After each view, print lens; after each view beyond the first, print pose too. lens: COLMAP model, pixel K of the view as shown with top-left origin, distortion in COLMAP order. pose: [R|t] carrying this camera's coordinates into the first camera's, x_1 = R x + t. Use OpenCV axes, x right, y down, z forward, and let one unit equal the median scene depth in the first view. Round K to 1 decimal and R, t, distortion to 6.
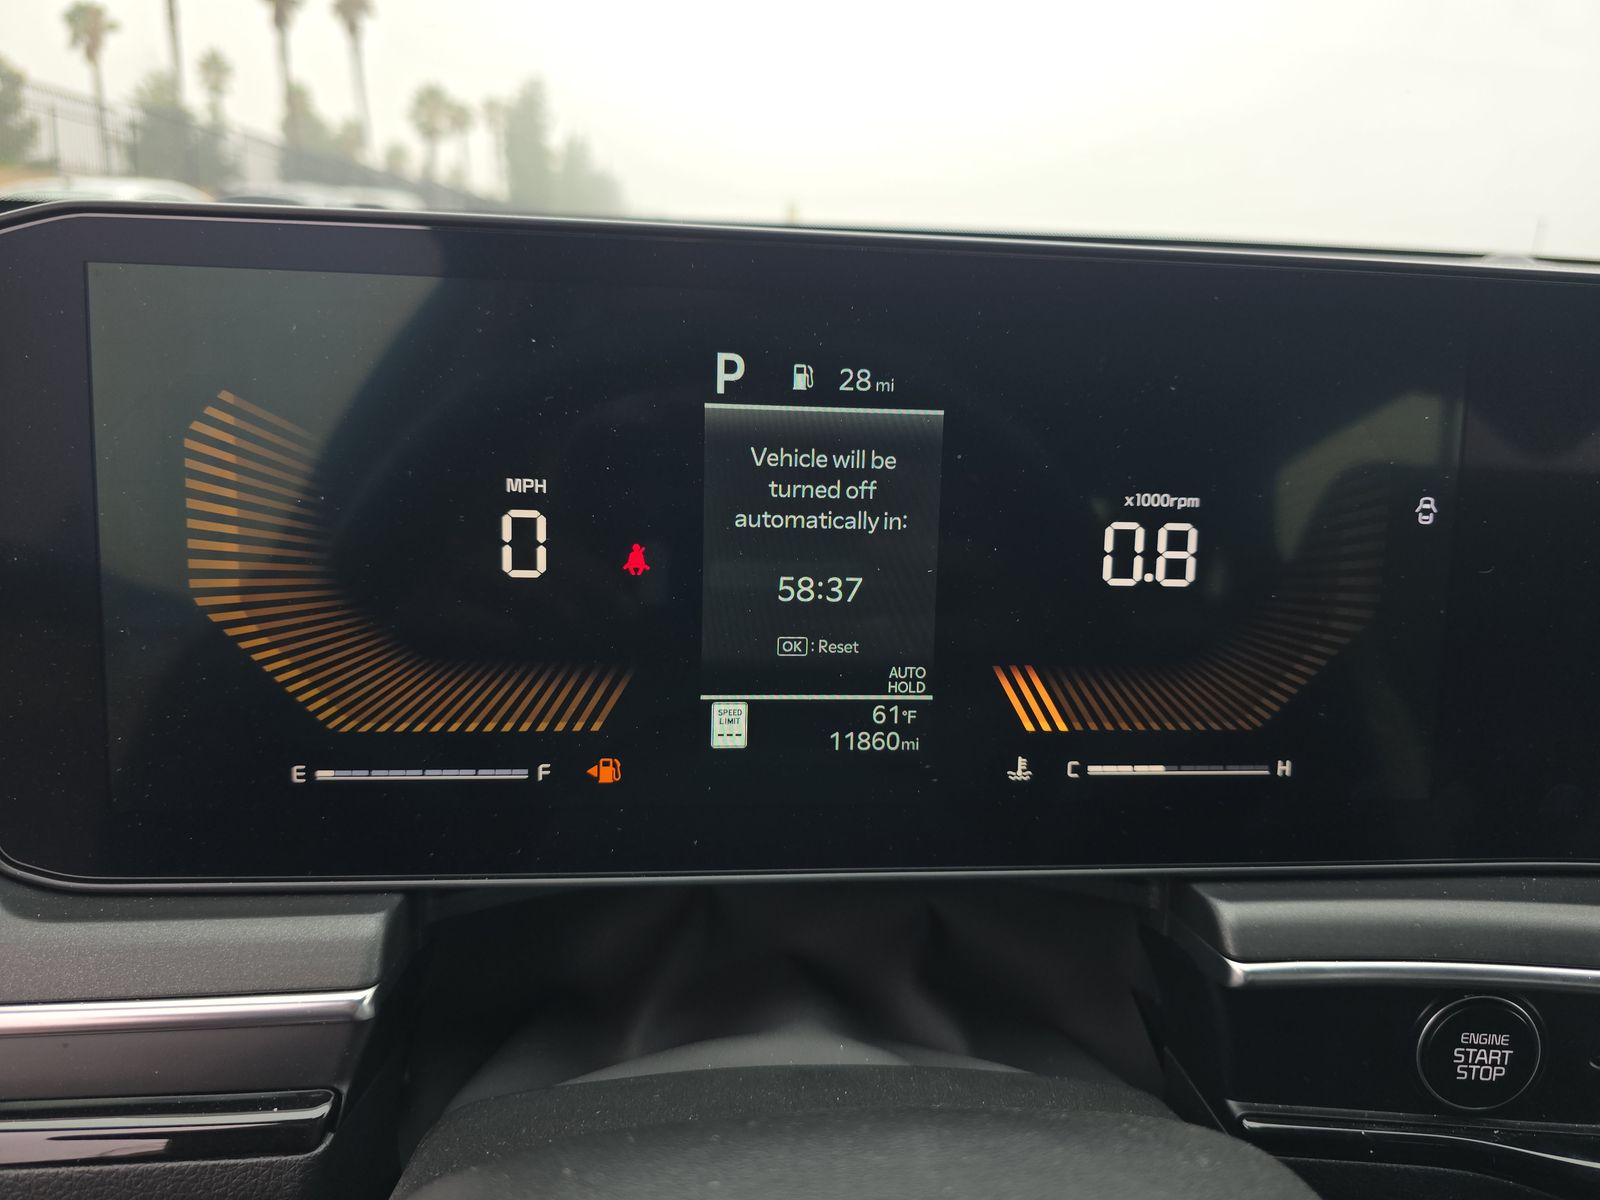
lens RADIAL K [[1105.7, 0, 843.5], [0, 1105.7, 624.2], [0, 0, 1]] dist [0.041692, -0.029160]
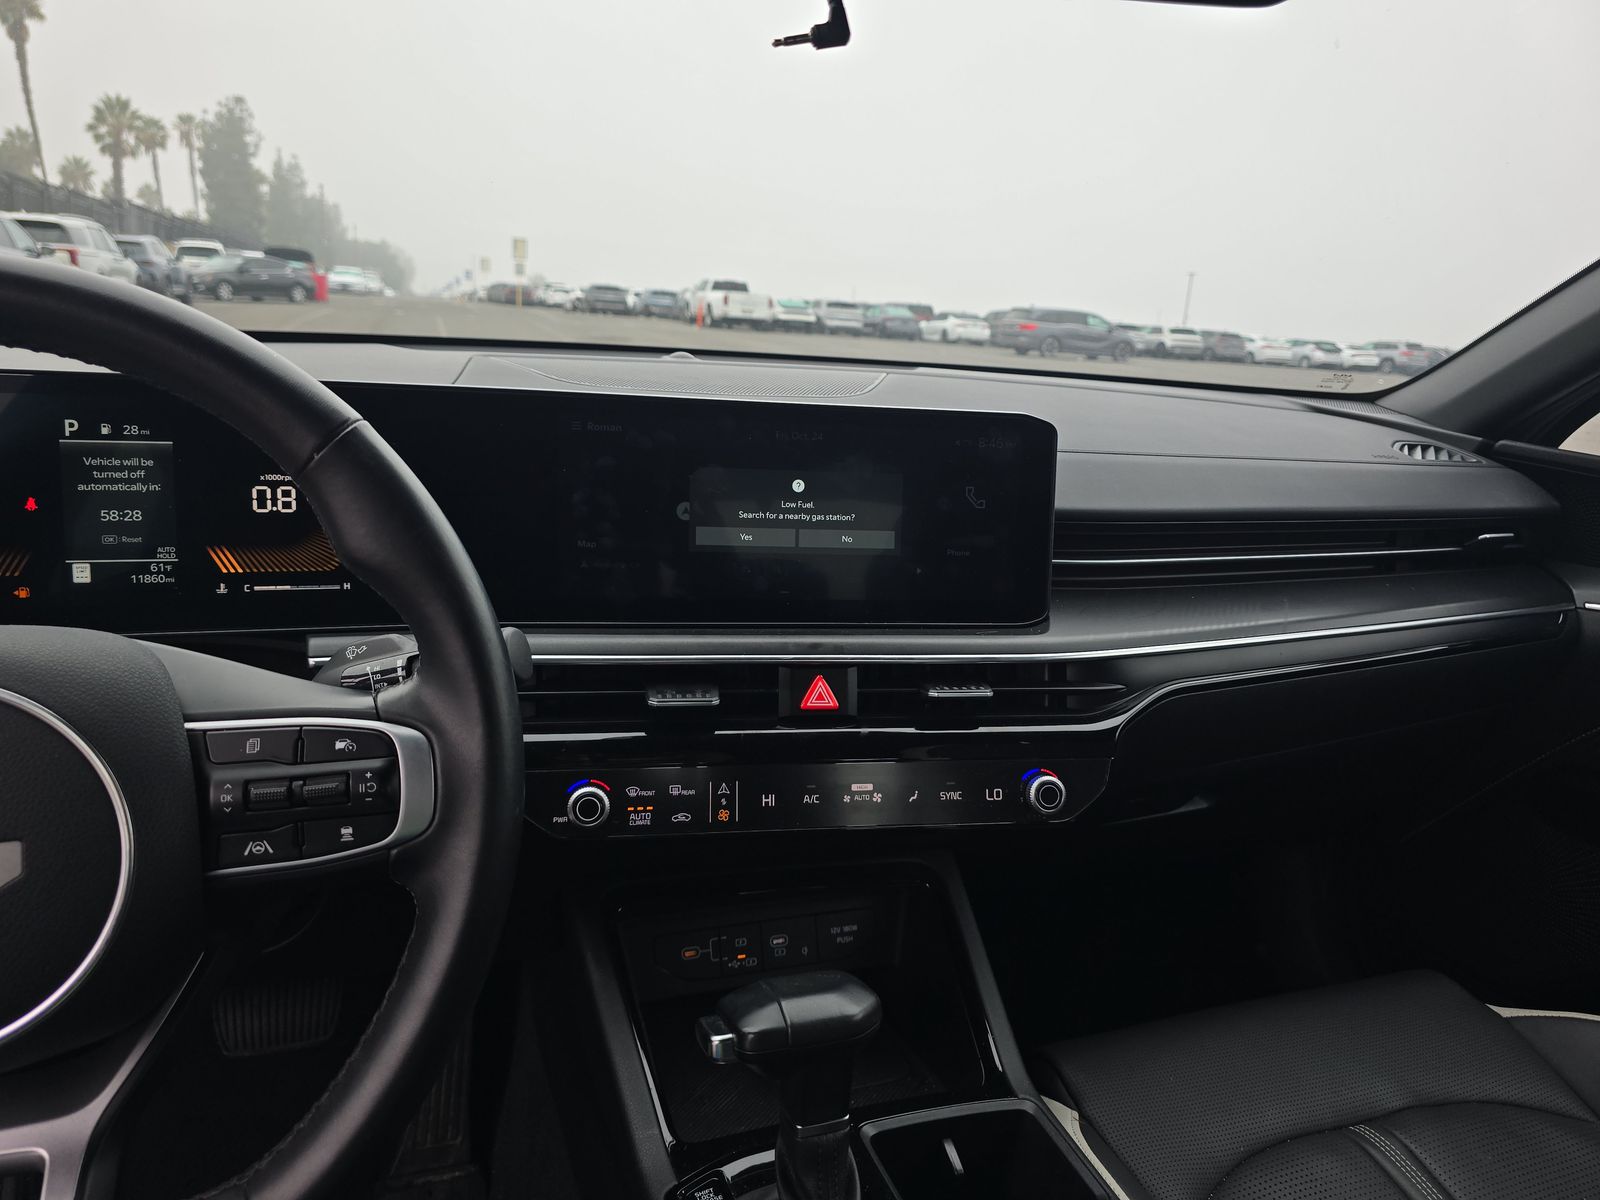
lens RADIAL K [[1105.7, 0, 833.9], [0, 1105.7, 614.1], [0, 0, 1]] dist [0.041692, -0.029160]
pose [[0.978144, -0.042694, 0.203496, 0.985990], [0.050152, 0.998240, -0.031634, 0.336178], [-0.201788, 0.041149, 0.978564, -1.687264]]
